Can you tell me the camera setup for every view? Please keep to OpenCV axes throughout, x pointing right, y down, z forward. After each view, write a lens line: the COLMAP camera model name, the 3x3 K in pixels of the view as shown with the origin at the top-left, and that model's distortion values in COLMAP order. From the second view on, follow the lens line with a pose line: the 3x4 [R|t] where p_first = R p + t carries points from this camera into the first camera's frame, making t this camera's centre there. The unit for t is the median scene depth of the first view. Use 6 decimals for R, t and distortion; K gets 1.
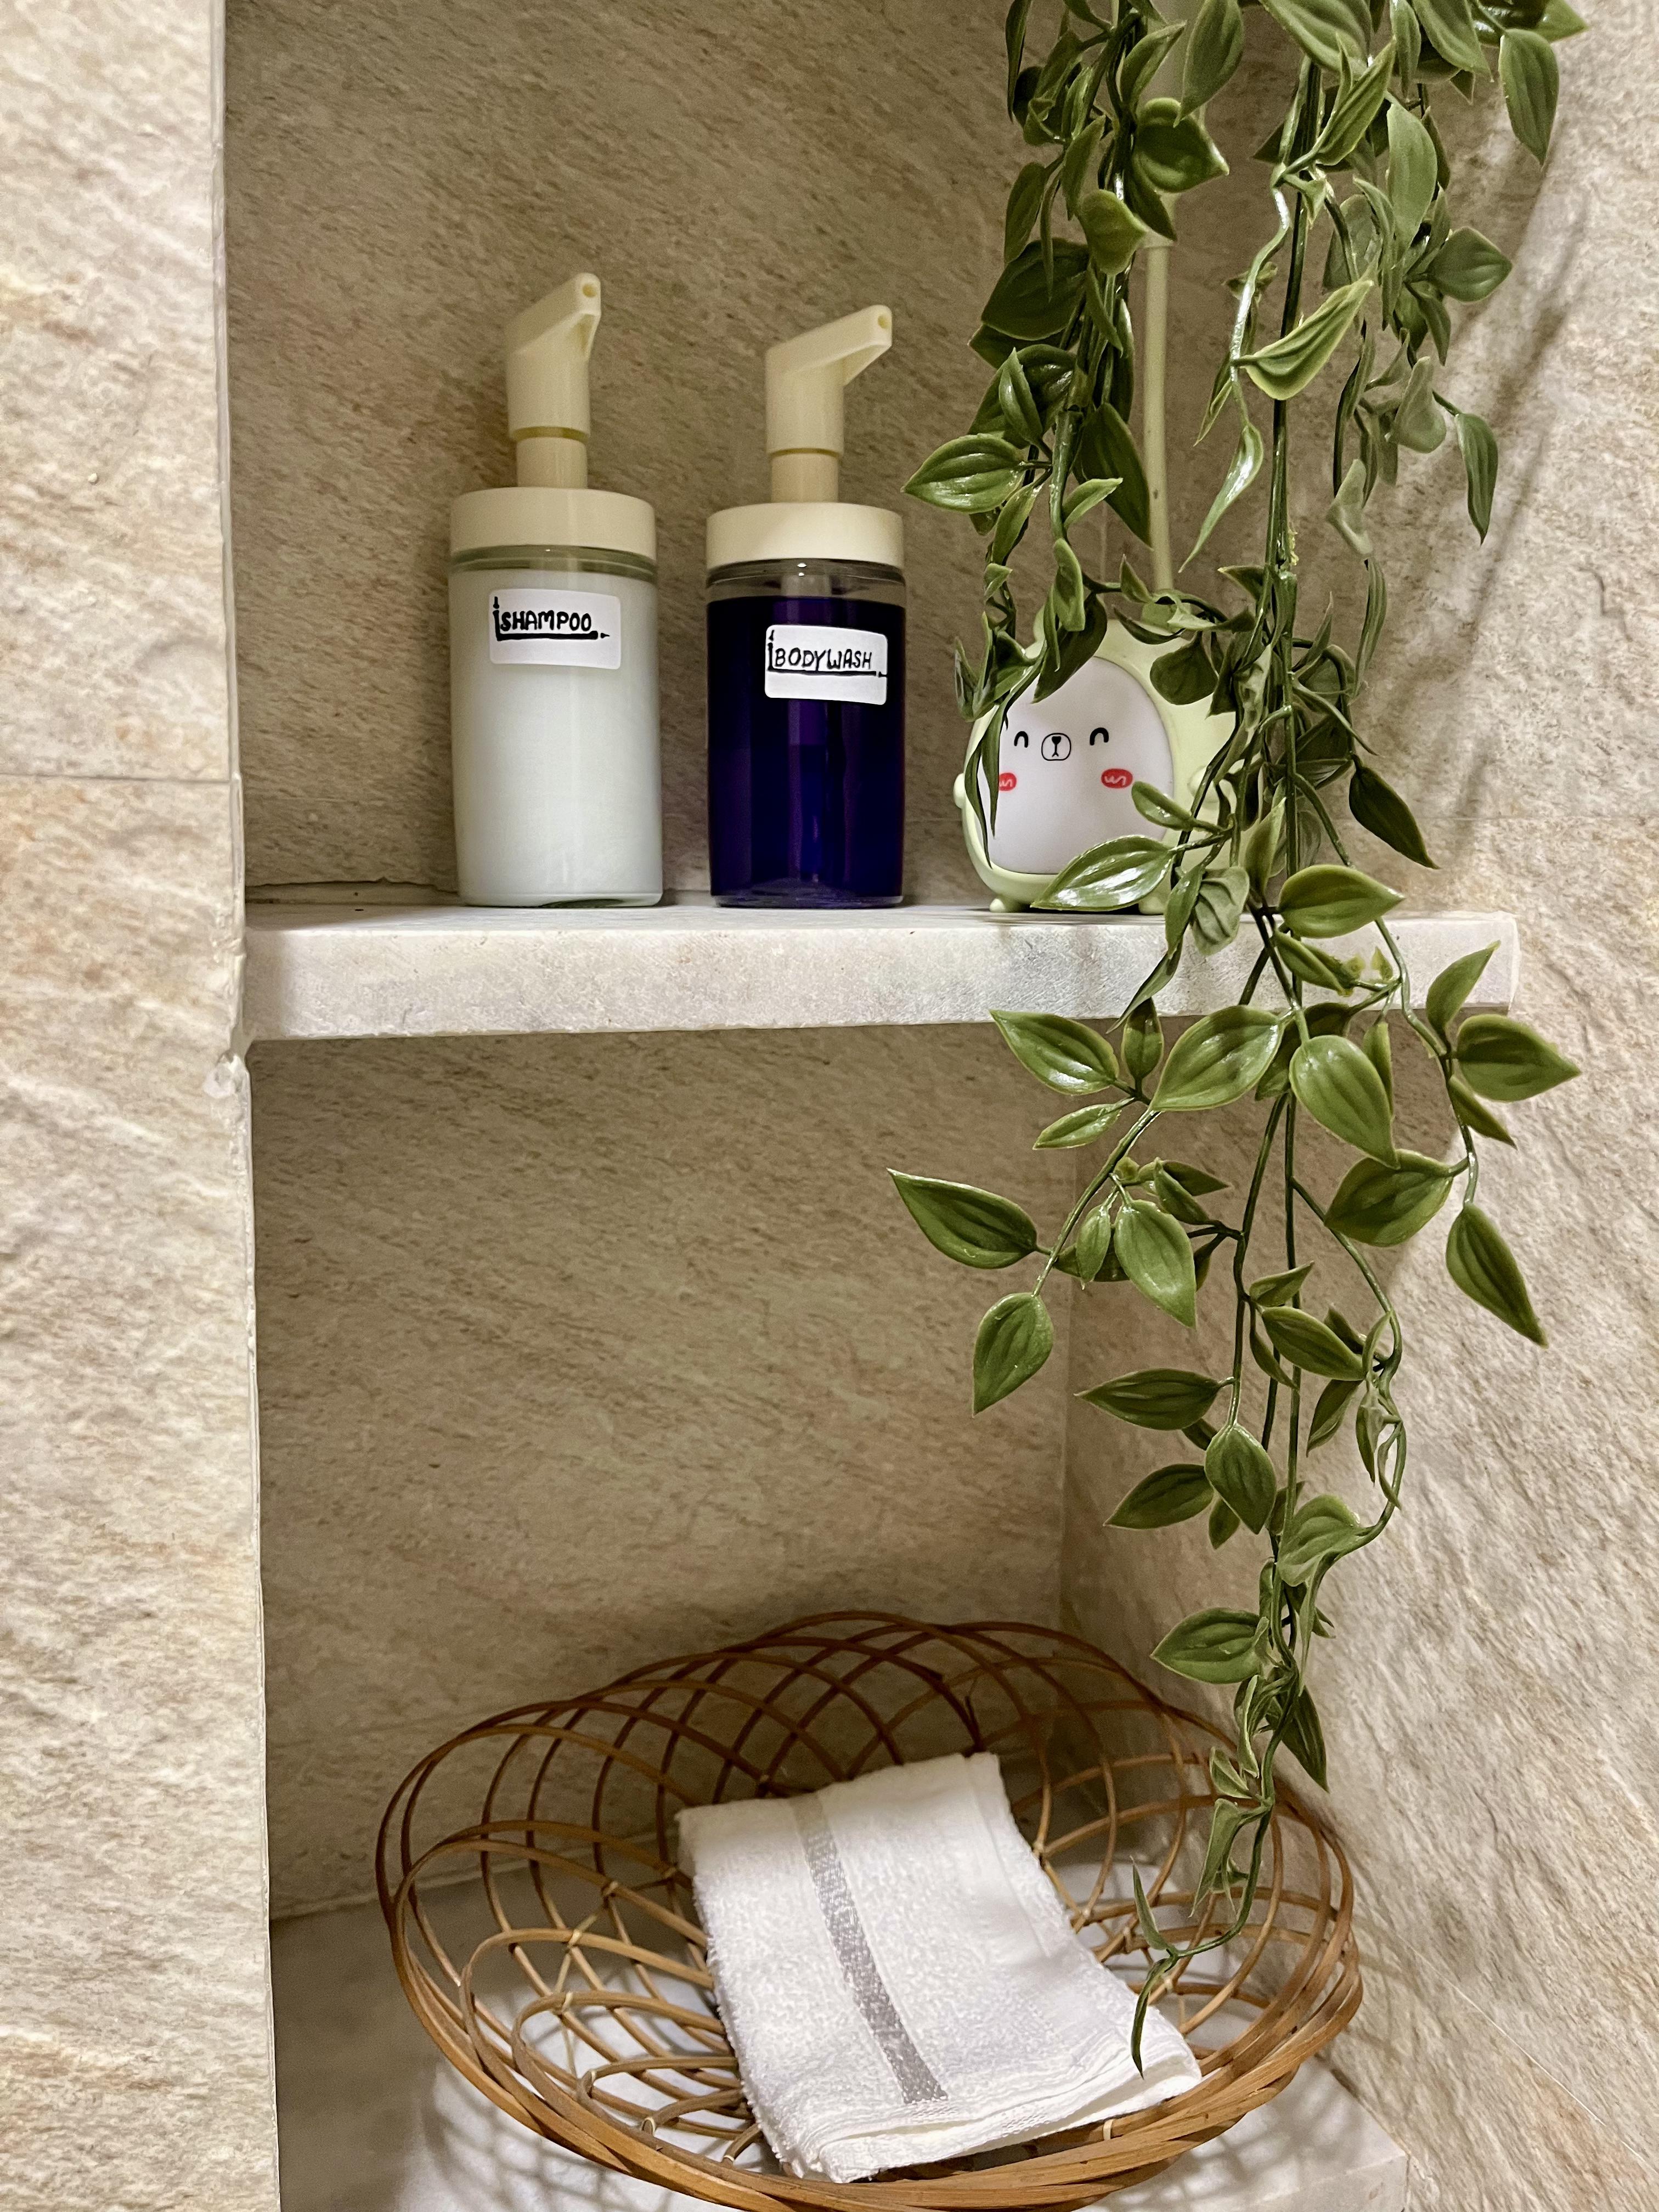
lens RADIAL K [[1679.0, 0, 823.1], [0, 1679.0, 1106.3], [0, 0, 1]] dist [0.024588, -0.040589]
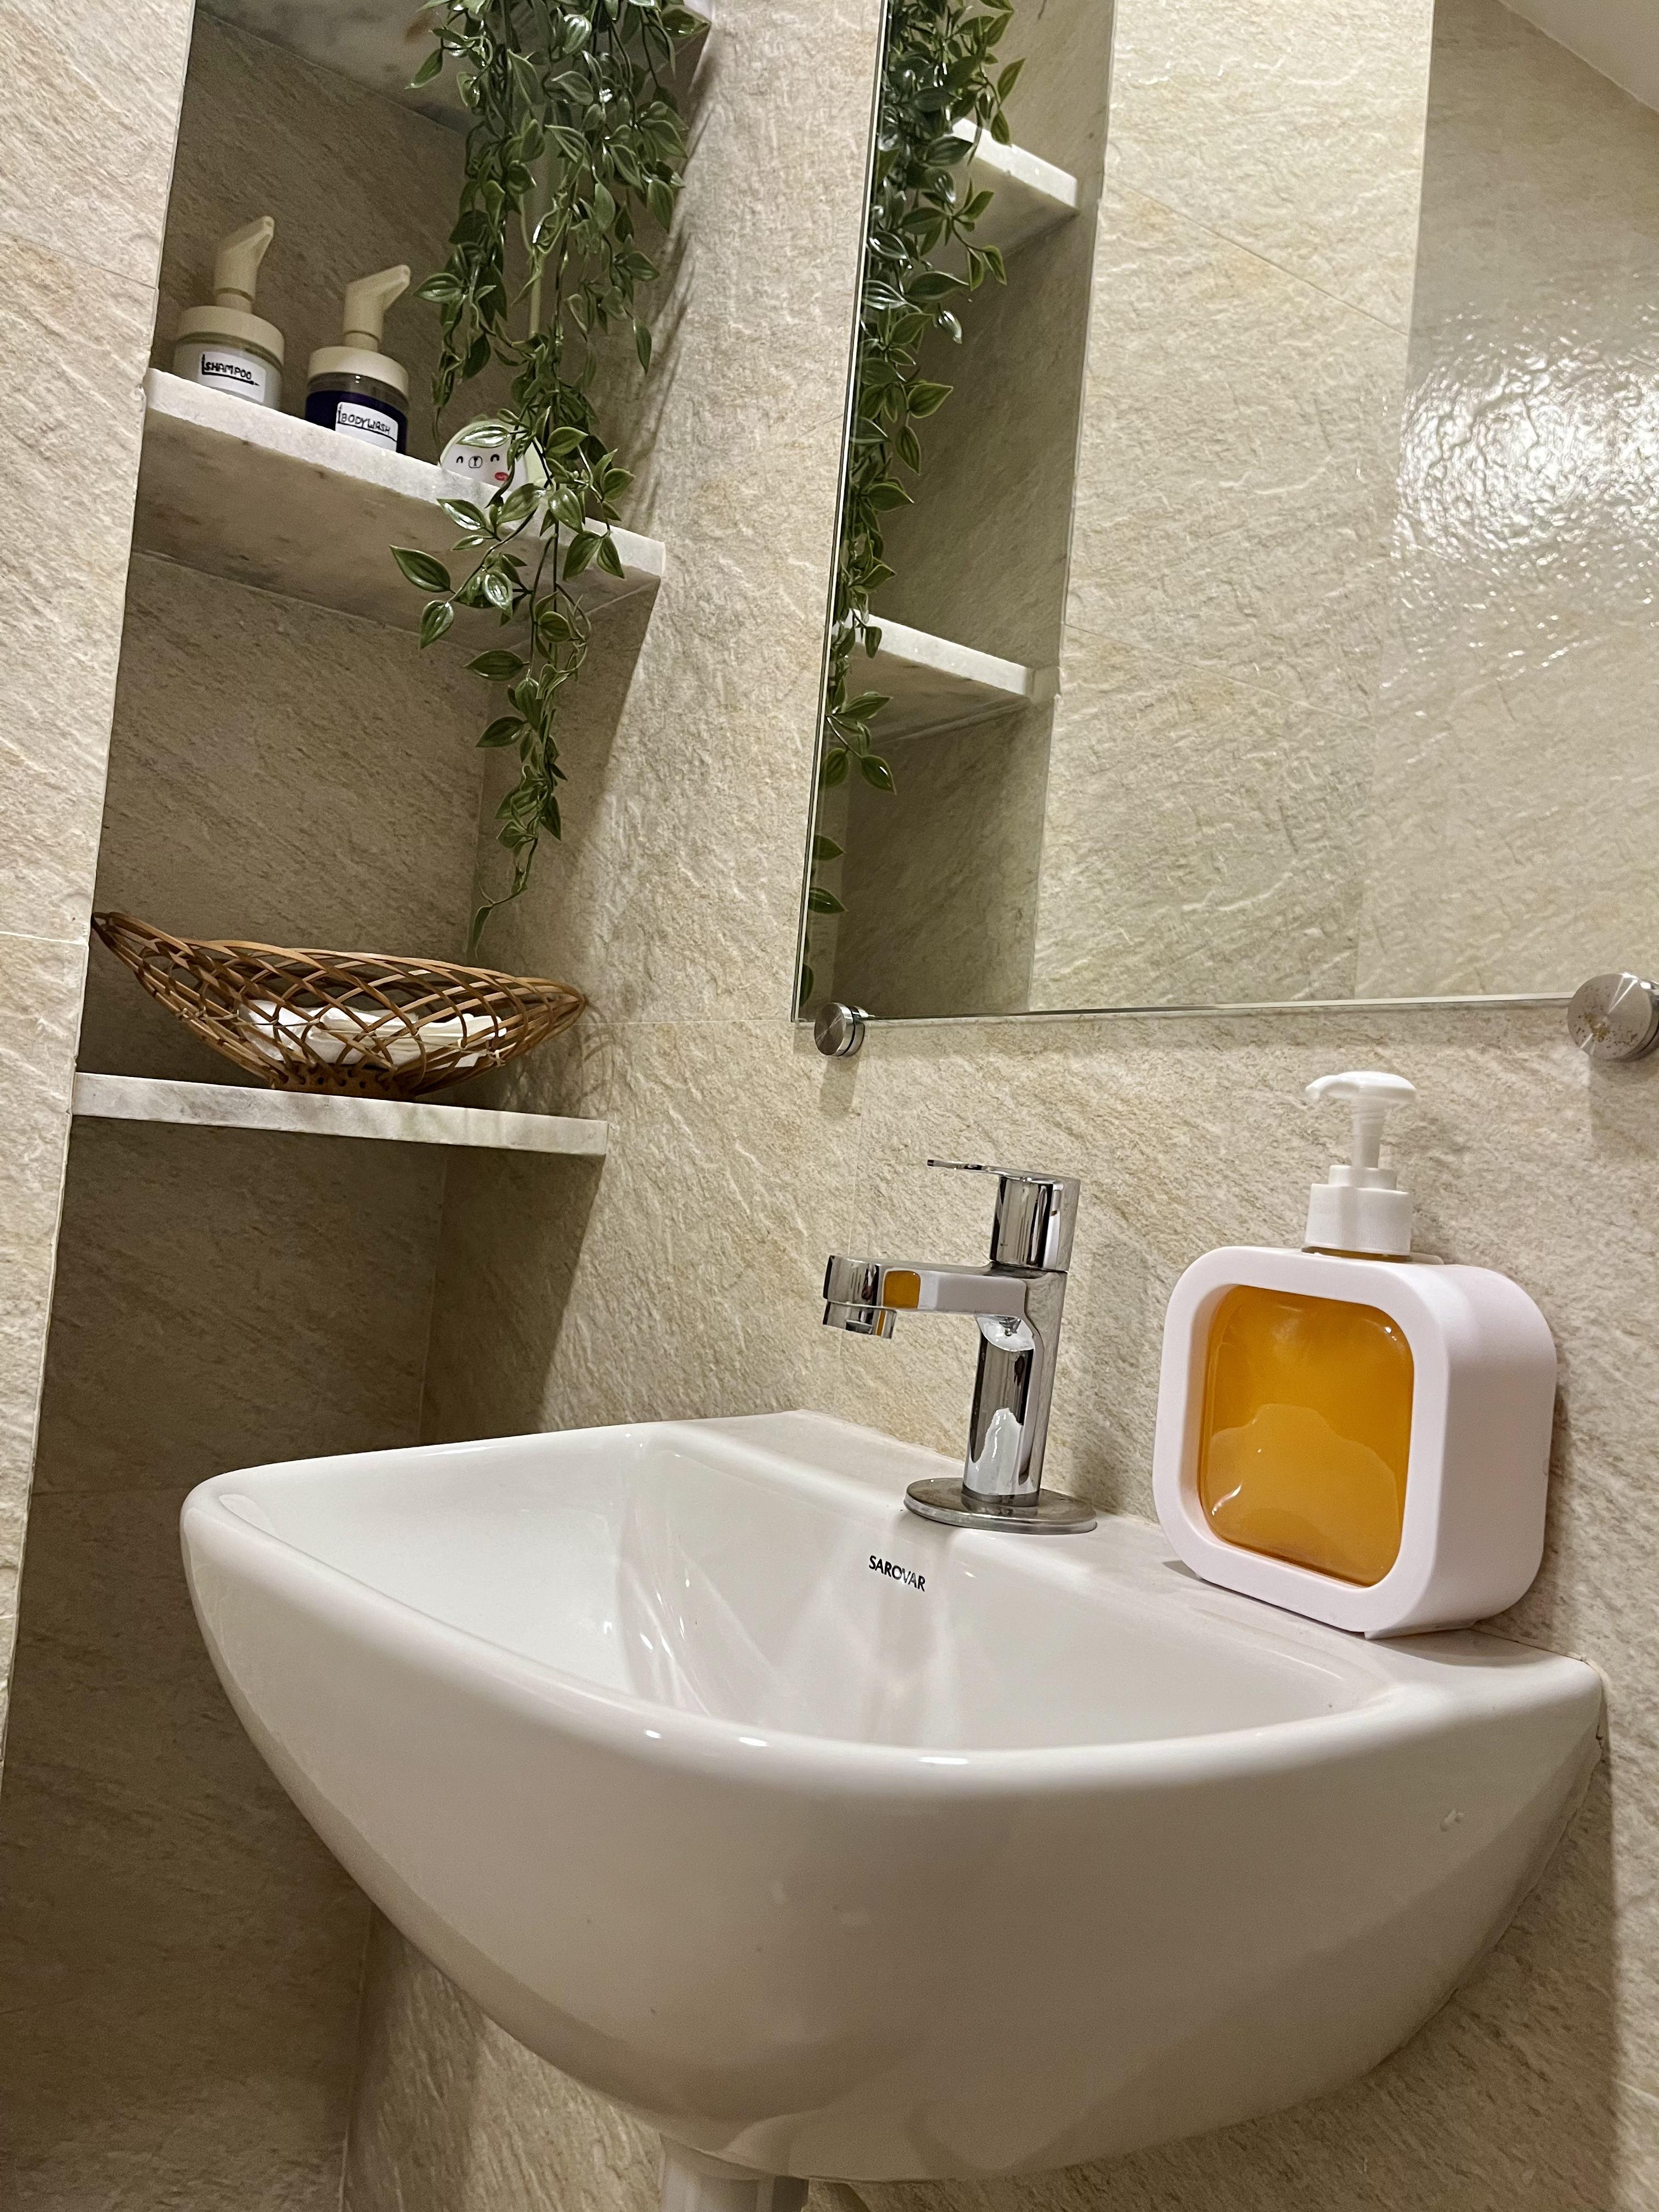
lens RADIAL K [[1679.0, 0, 834.7], [0, 1679.0, 1115.6], [0, 0, 1]] dist [0.024588, -0.040589]
pose [[0.948665, 0.074339, 0.307423, -0.030625], [-0.023322, 0.985782, -0.166406, 1.053034], [-0.315422, 0.150693, 0.936910, -1.155630]]
